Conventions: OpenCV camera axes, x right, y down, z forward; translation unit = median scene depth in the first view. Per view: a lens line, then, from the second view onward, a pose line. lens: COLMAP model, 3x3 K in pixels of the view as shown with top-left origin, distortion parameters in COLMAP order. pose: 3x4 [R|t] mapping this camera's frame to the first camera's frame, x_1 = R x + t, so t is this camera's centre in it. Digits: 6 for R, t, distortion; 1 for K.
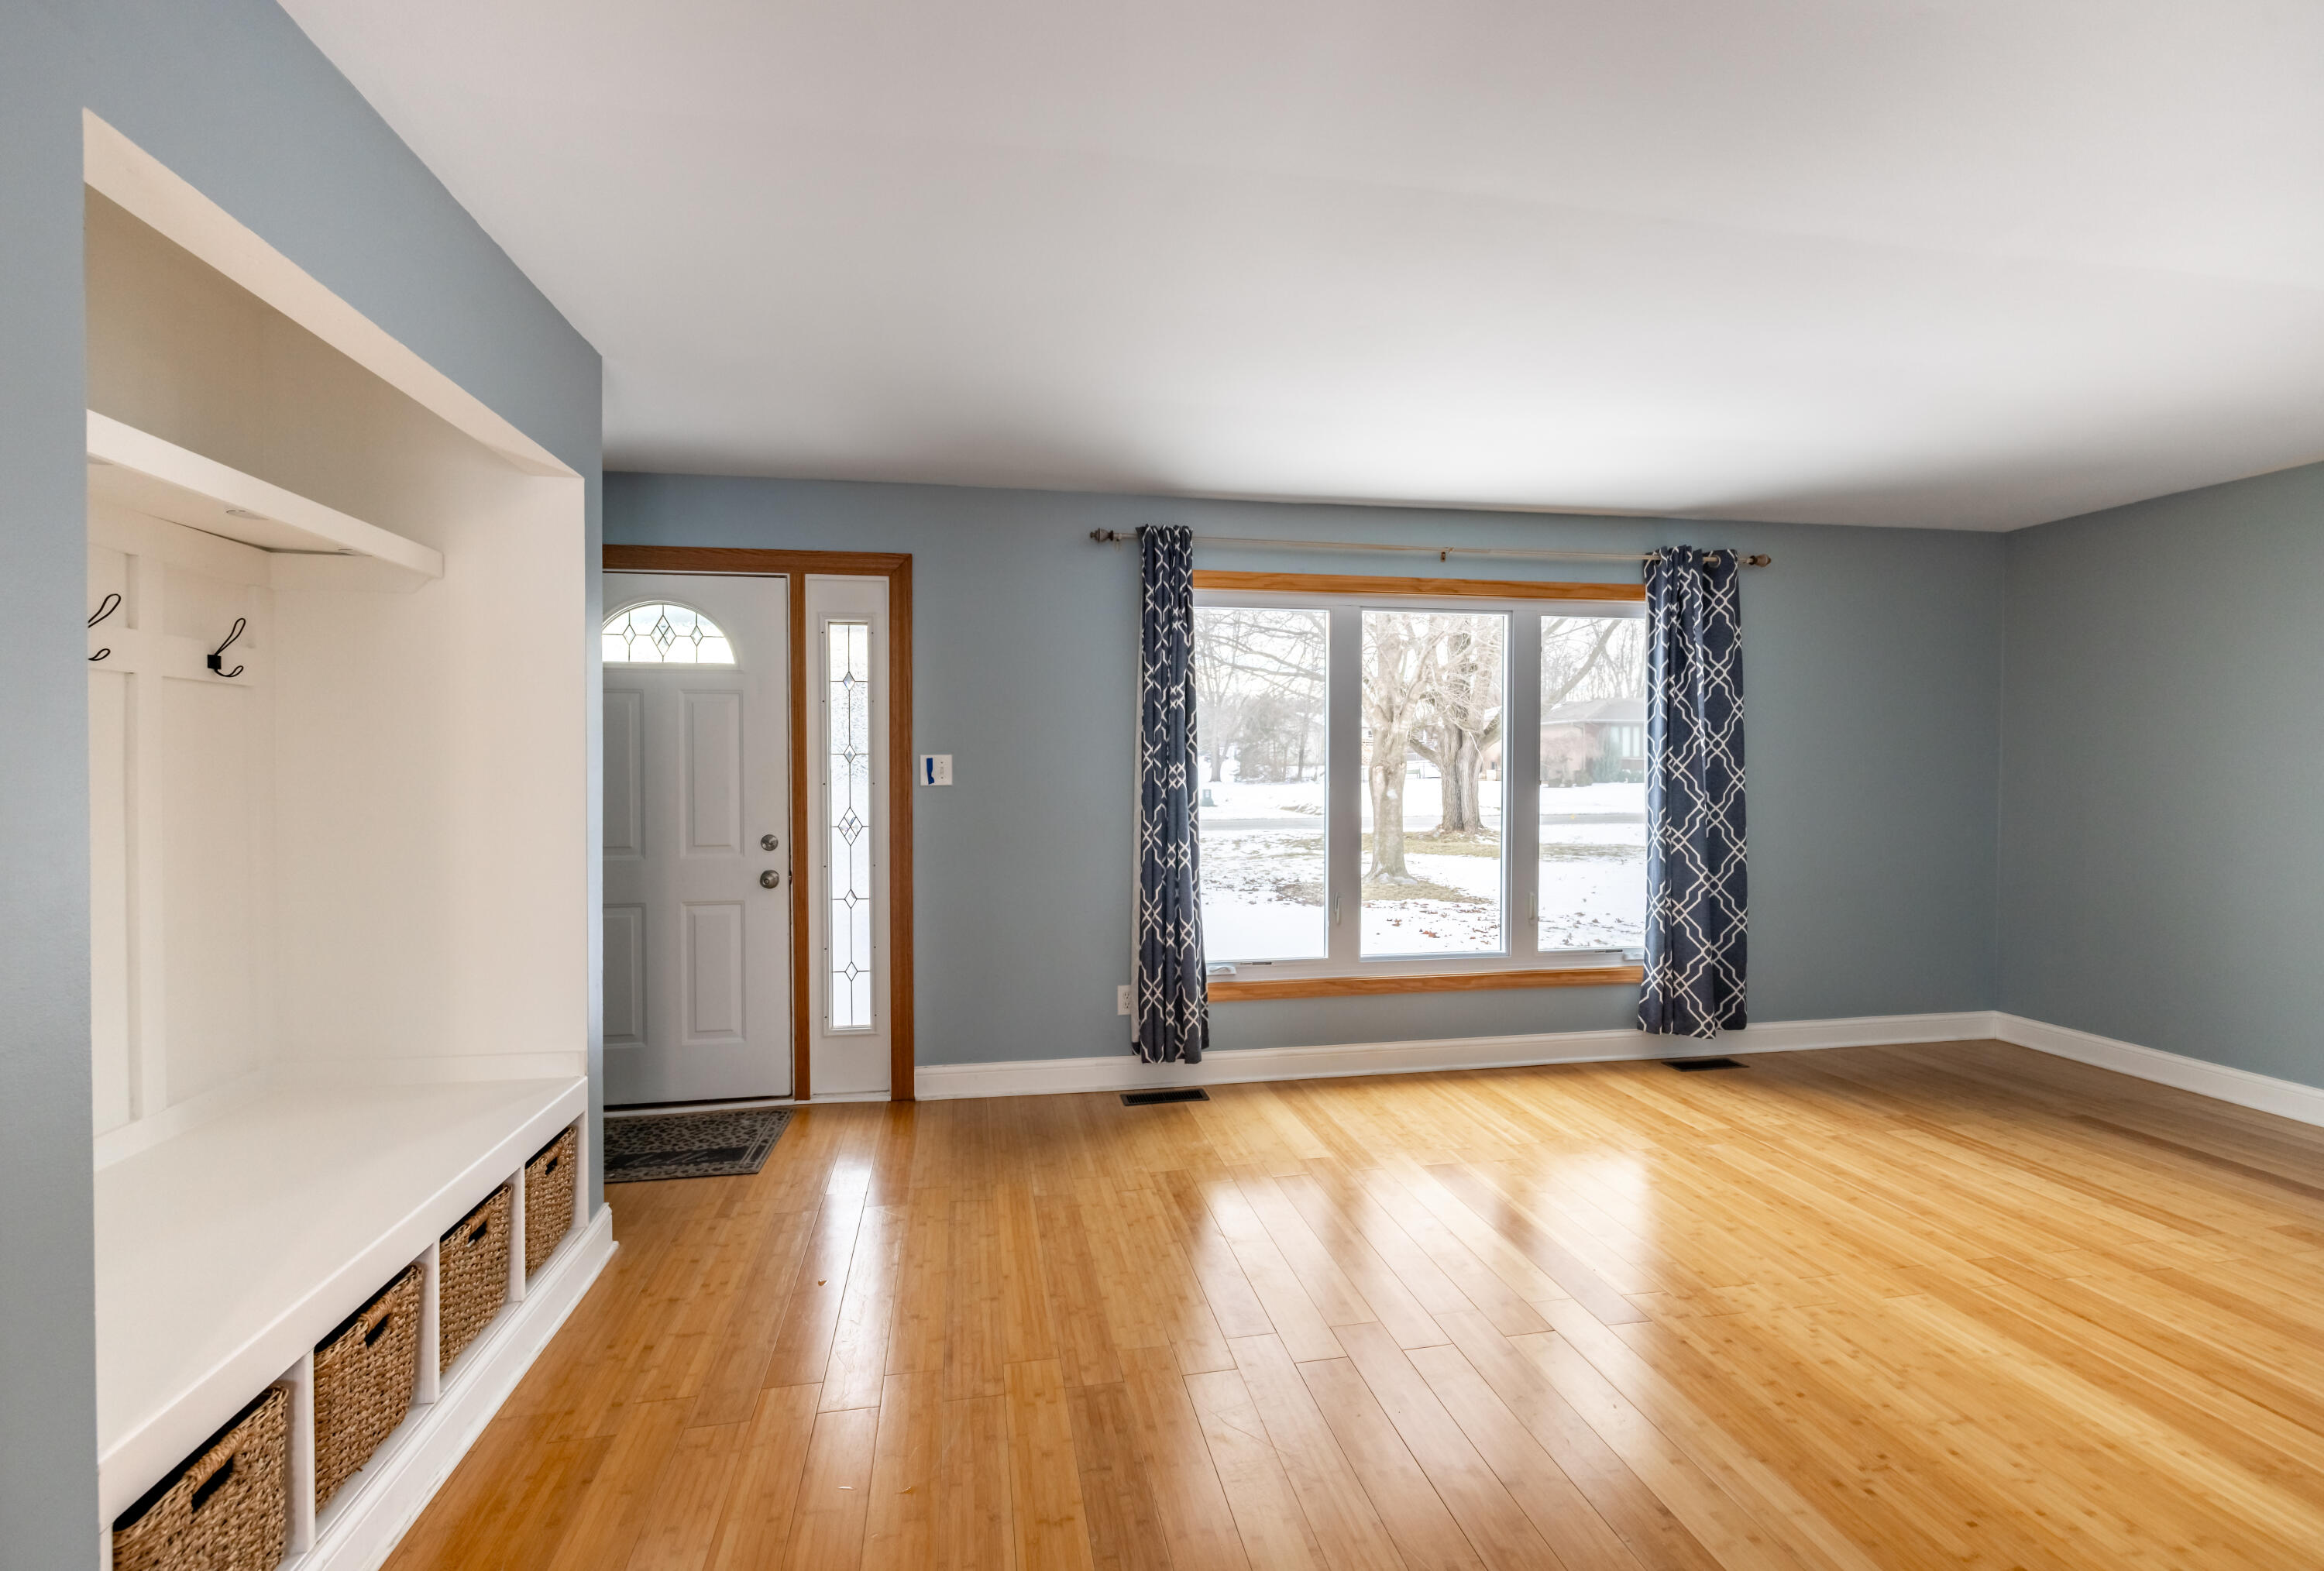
lens RADIAL K [[1015.3, 0, 1161.5], [0, 1015.3, 776.4], [0, 0, 1]] dist [0.001965, 0.001878]
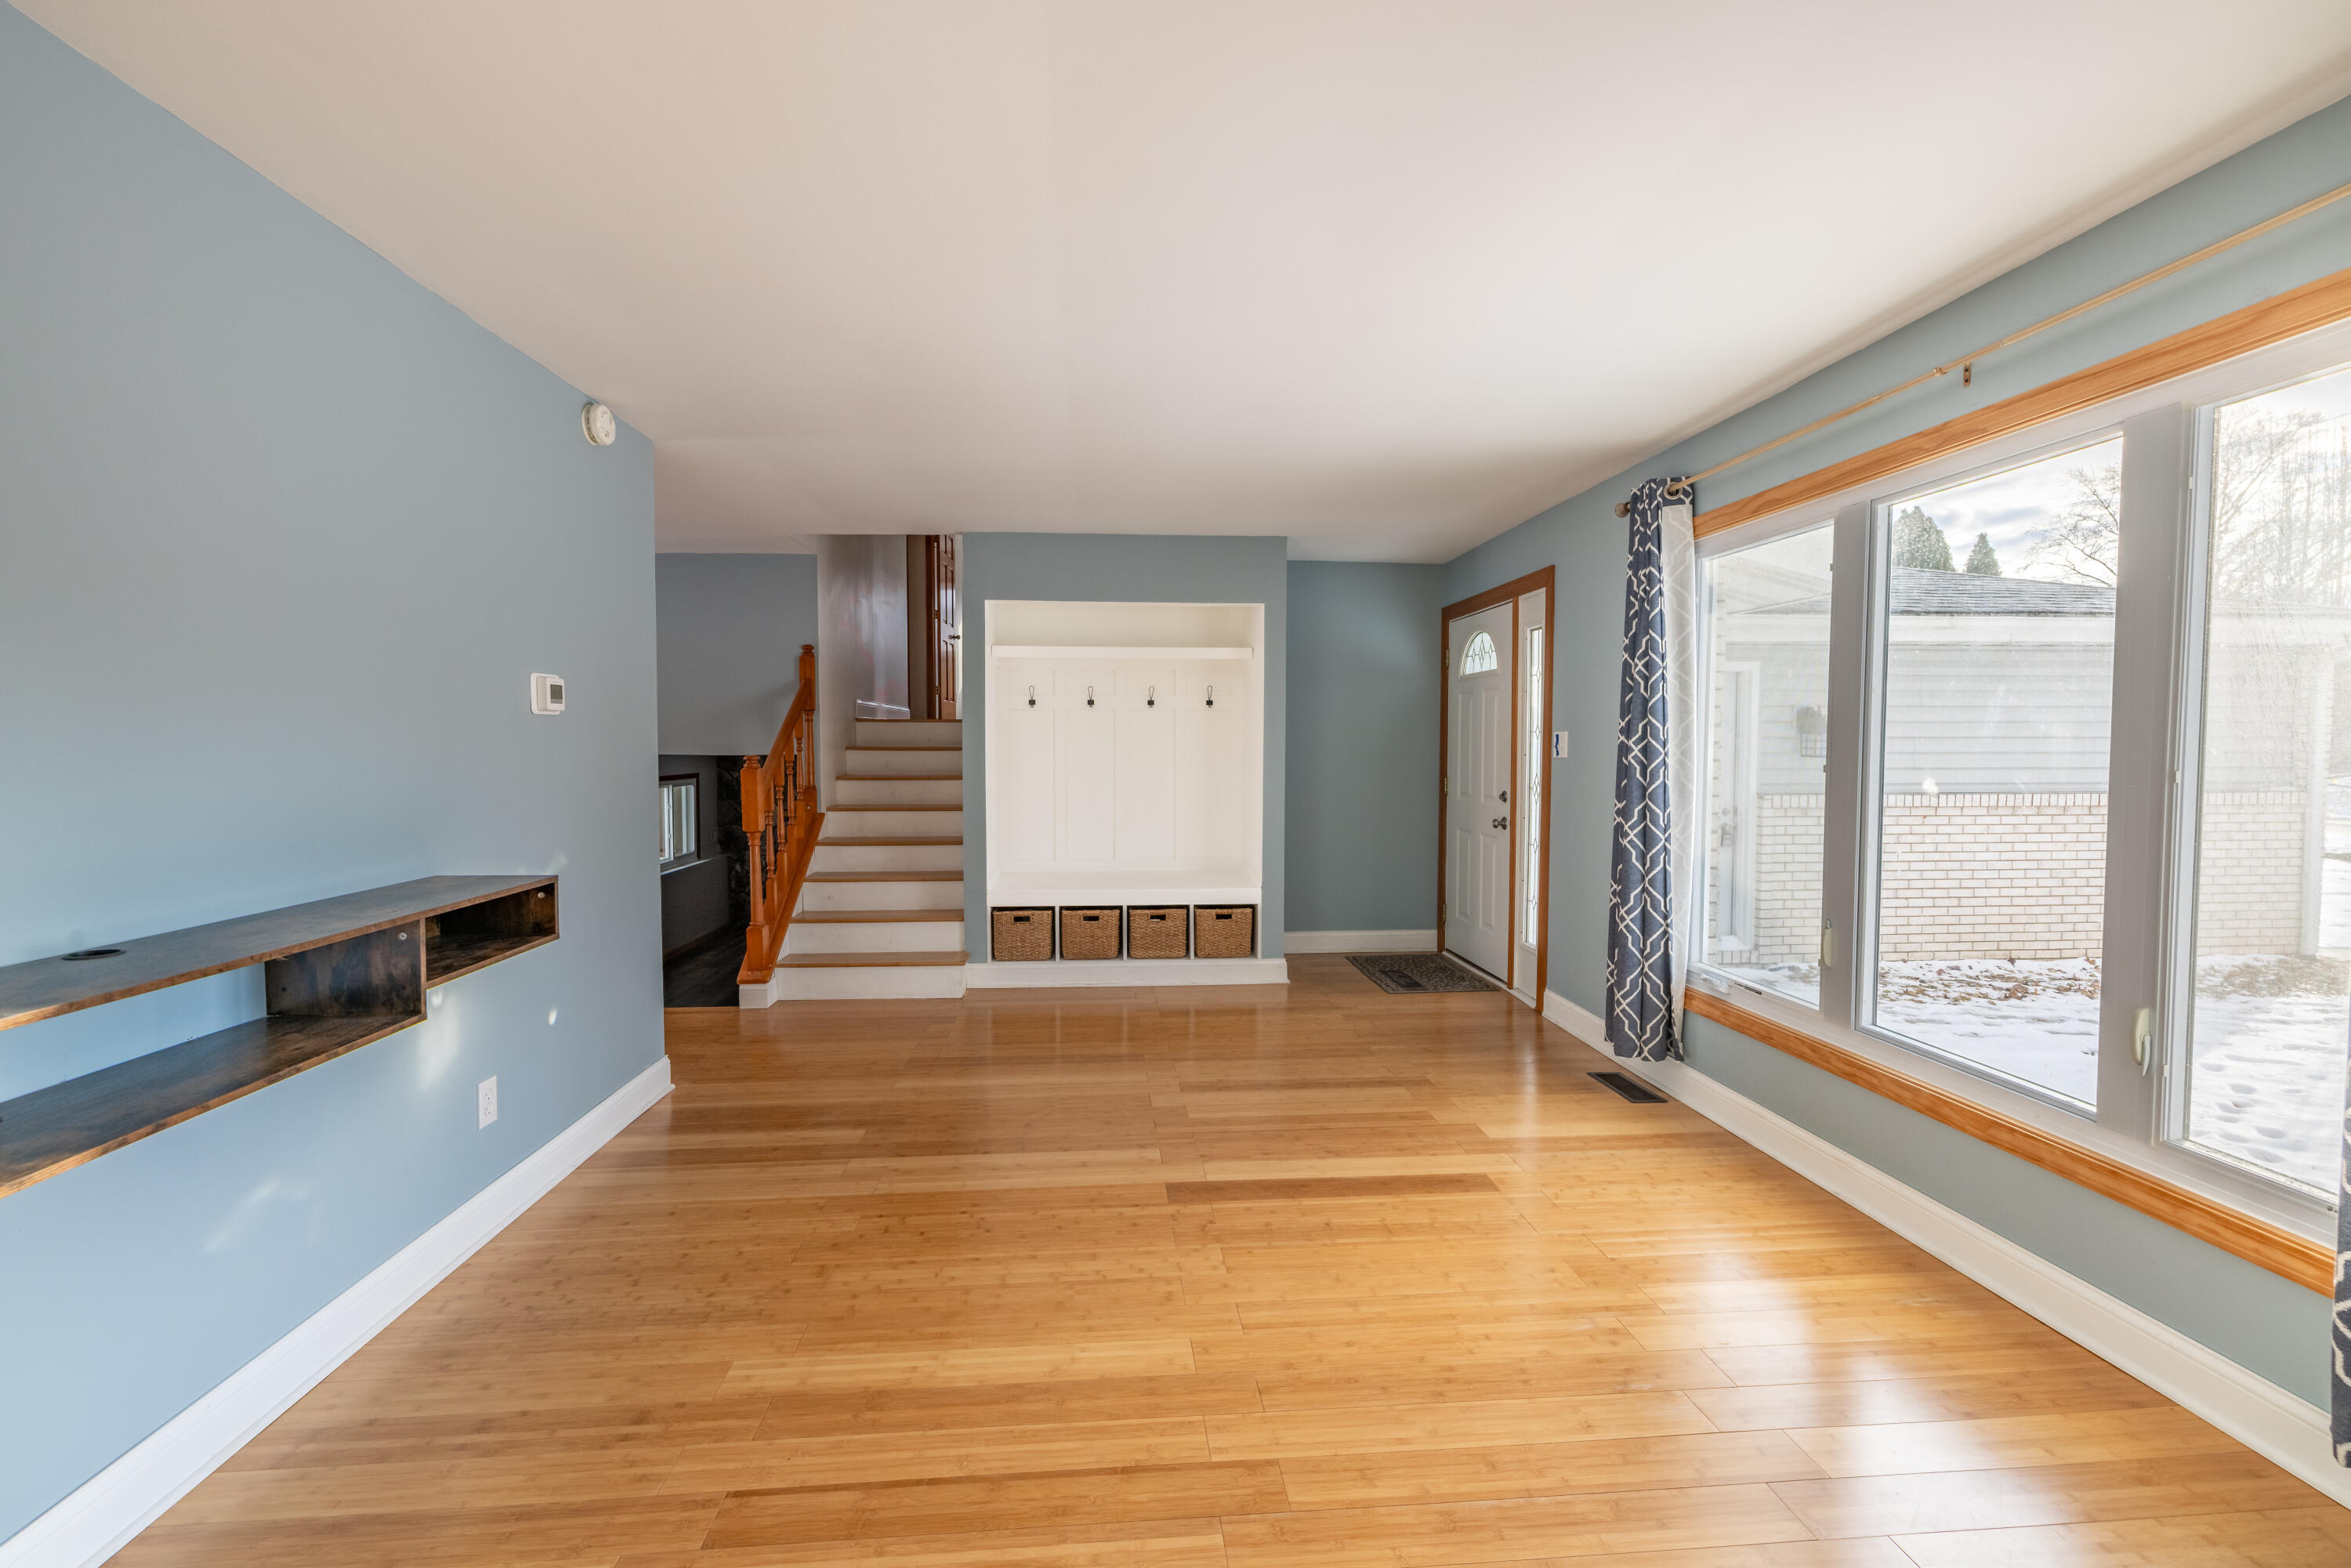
lens RADIAL K [[1029.6, 0, 1177.6], [0, 1029.6, 784.4], [0, 0, 1]] dist [0.002939, 0.000406]
pose [[-0.115149, 0.040202, -0.992534, 1.096723], [-0.013765, 0.999020, 0.042061, -0.003161], [0.993253, 0.018506, -0.114483, 0.752358]]
